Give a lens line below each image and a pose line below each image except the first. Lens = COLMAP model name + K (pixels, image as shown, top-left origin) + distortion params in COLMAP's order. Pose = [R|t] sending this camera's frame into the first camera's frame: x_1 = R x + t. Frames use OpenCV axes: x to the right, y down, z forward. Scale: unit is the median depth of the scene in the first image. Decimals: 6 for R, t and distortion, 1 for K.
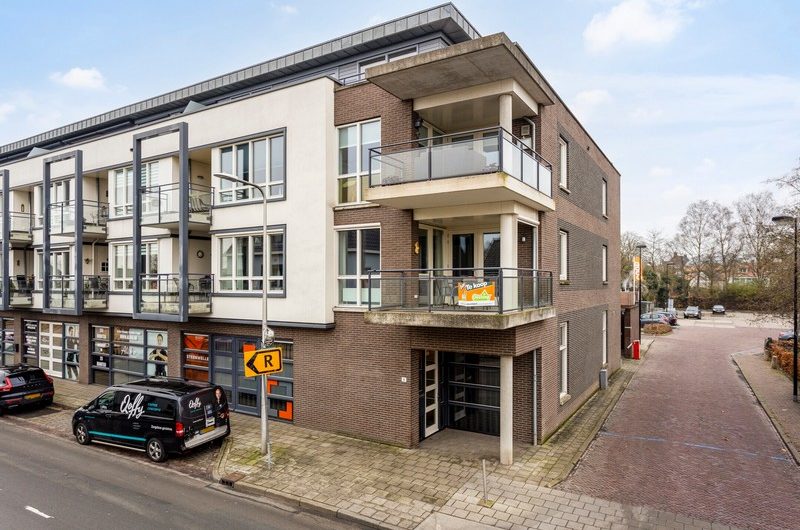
lens RADIAL K [[507.5, 0, 401.4], [0, 507.5, 284.7], [0, 0, 1]] dist [0.000635, 0.000751]
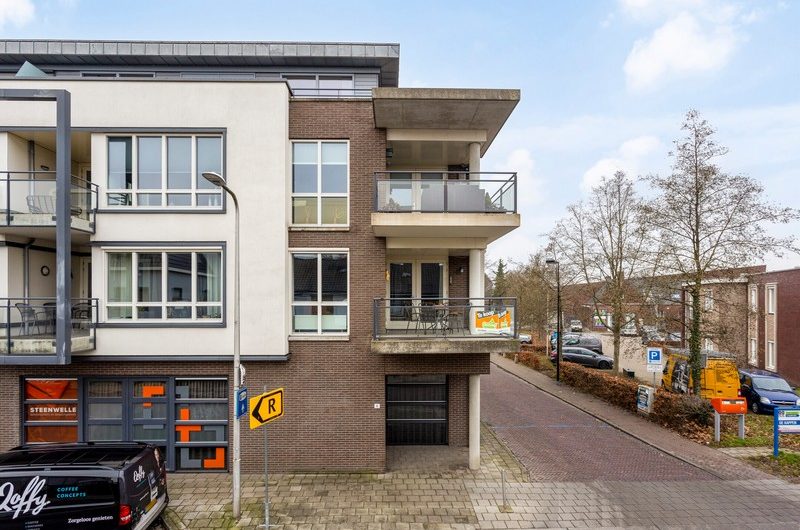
lens RADIAL K [[433.3, 0, 401.3], [0, 433.3, 304.3], [0, 0, 1]] dist [0.000597, 0.000866]
pose [[0.843142, -0.003212, 0.537681, -0.398710], [0.000748, 0.999988, 0.004802, -0.017753], [-0.537690, -0.003647, 0.843135, 0.239982]]
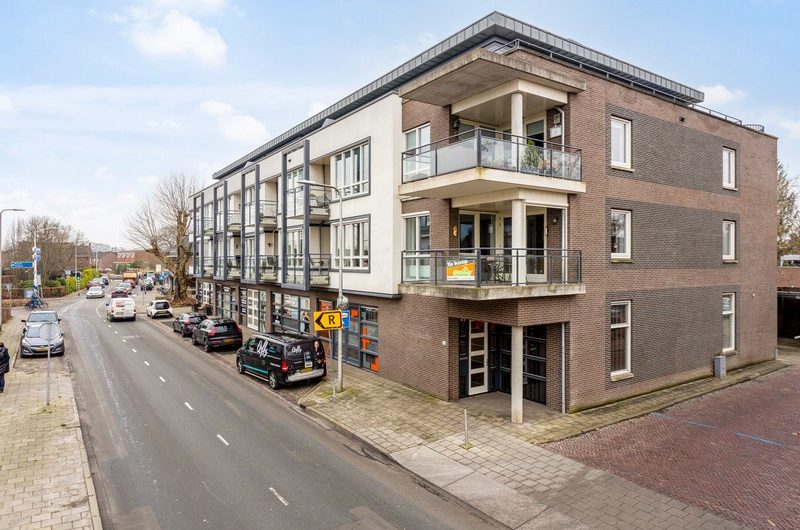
lens RADIAL K [[503.6, 0, 400.0], [0, 503.6, 265.0], [0, 0, 1]] dist [0.000845, 0.000623]
pose [[0.907483, 0.004006, -0.420070, 0.387174], [-0.002428, 0.999988, 0.004290, 0.000767], [0.420082, -0.002874, 0.907482, -0.102931]]
